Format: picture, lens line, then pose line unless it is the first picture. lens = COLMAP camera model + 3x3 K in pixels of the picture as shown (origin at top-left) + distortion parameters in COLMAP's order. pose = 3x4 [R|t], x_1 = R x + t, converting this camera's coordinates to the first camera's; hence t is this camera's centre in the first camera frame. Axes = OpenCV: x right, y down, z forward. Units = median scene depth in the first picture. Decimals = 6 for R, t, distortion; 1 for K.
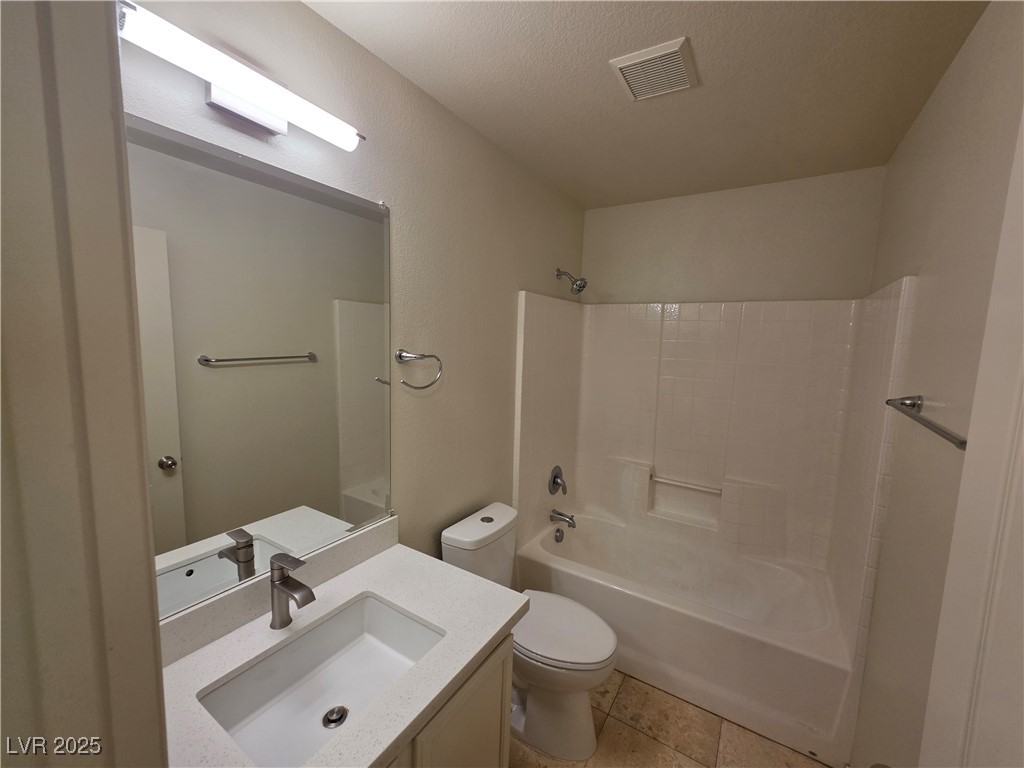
lens RADIAL K [[411.0, 0, 515.0], [0, 411.0, 386.6], [0, 0, 1]] dist [0.001978, -0.000162]
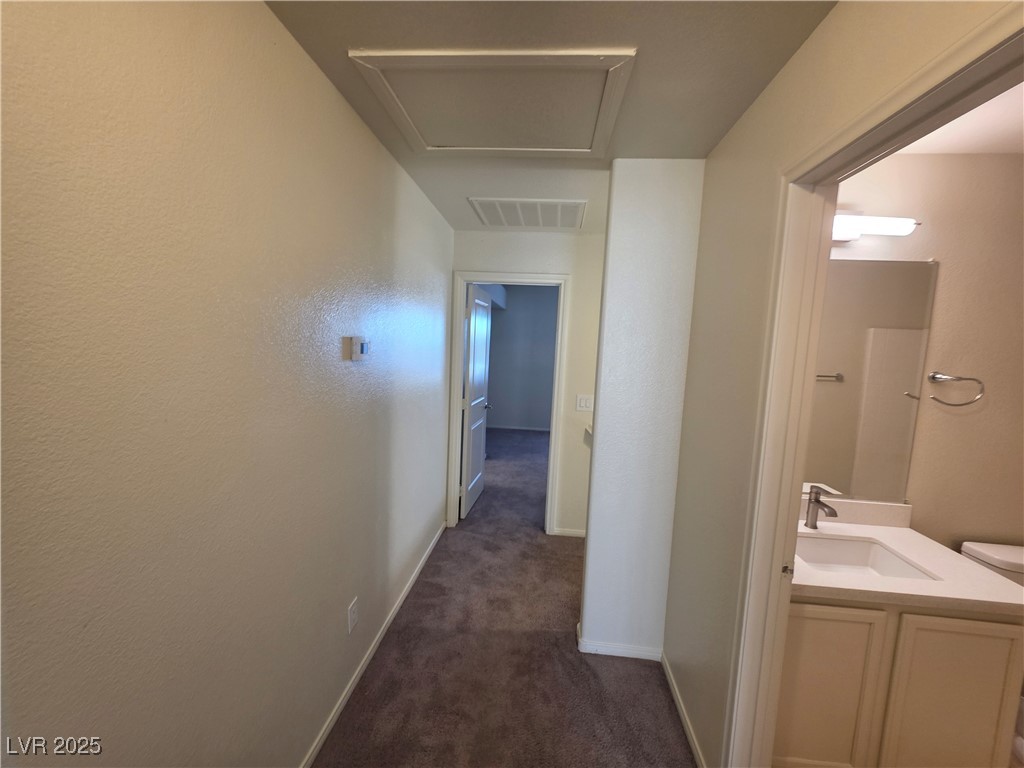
lens RADIAL K [[413.0, 0, 518.6], [0, 413.0, 384.0], [0, 0, 1]] dist [0.002759, 0.000094]
pose [[0.462660, 0.078624, -0.883043, 0.240128], [-0.134470, 0.990758, 0.017761, 0.090282], [0.876278, 0.110526, 0.468956, -0.663325]]
